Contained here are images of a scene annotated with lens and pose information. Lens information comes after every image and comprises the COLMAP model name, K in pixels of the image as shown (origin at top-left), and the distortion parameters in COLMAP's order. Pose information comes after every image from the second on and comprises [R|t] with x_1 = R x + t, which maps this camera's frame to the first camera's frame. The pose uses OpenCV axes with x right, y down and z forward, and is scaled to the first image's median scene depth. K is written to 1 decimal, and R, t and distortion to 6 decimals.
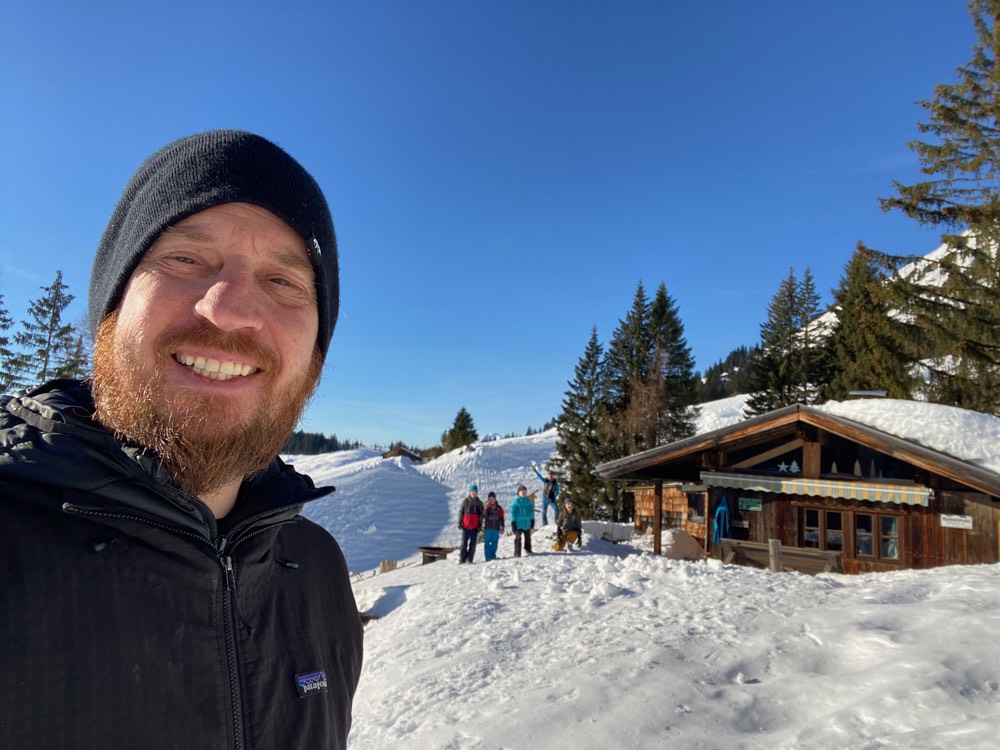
lens RADIAL K [[679.7, 0, 500.0], [0, 679.7, 375.0], [0, 0, 1]] dist [-0.003516, -0.002891]
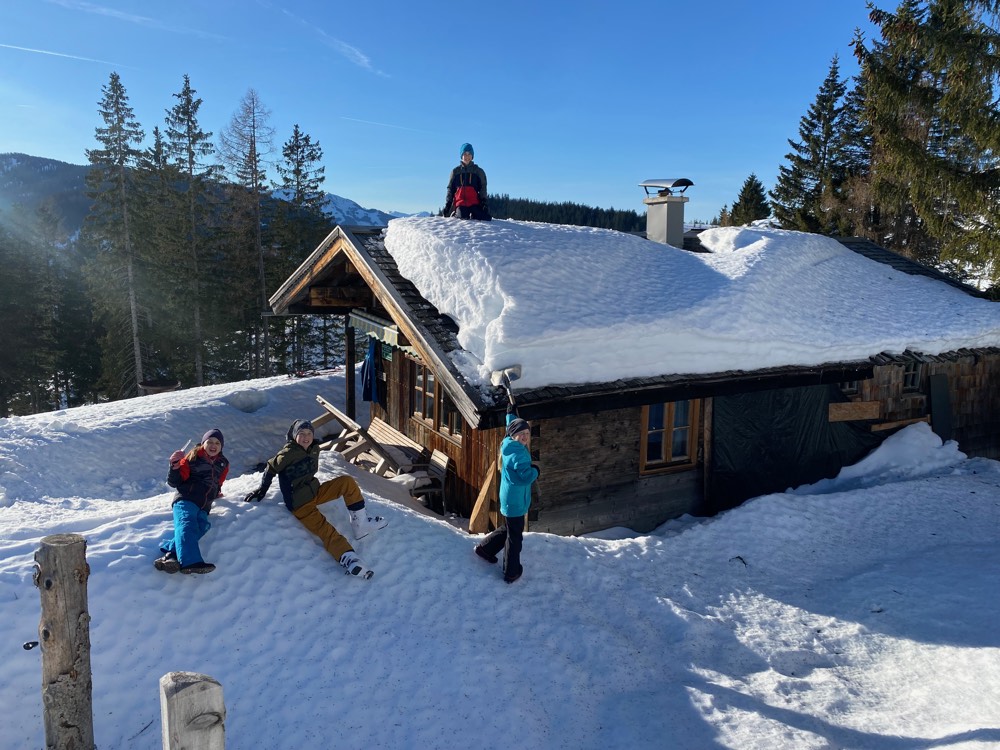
lens RADIAL K [[766.0, 0, 500.0], [0, 766.0, 375.0], [0, 0, 1]] dist [0.004017, 0.002814]
pose [[0.891553, 0.054445, -0.449631, 0.208553], [0.081872, 0.957021, 0.278224, -0.003758], [0.445454, -0.284863, 0.848778, 0.074972]]
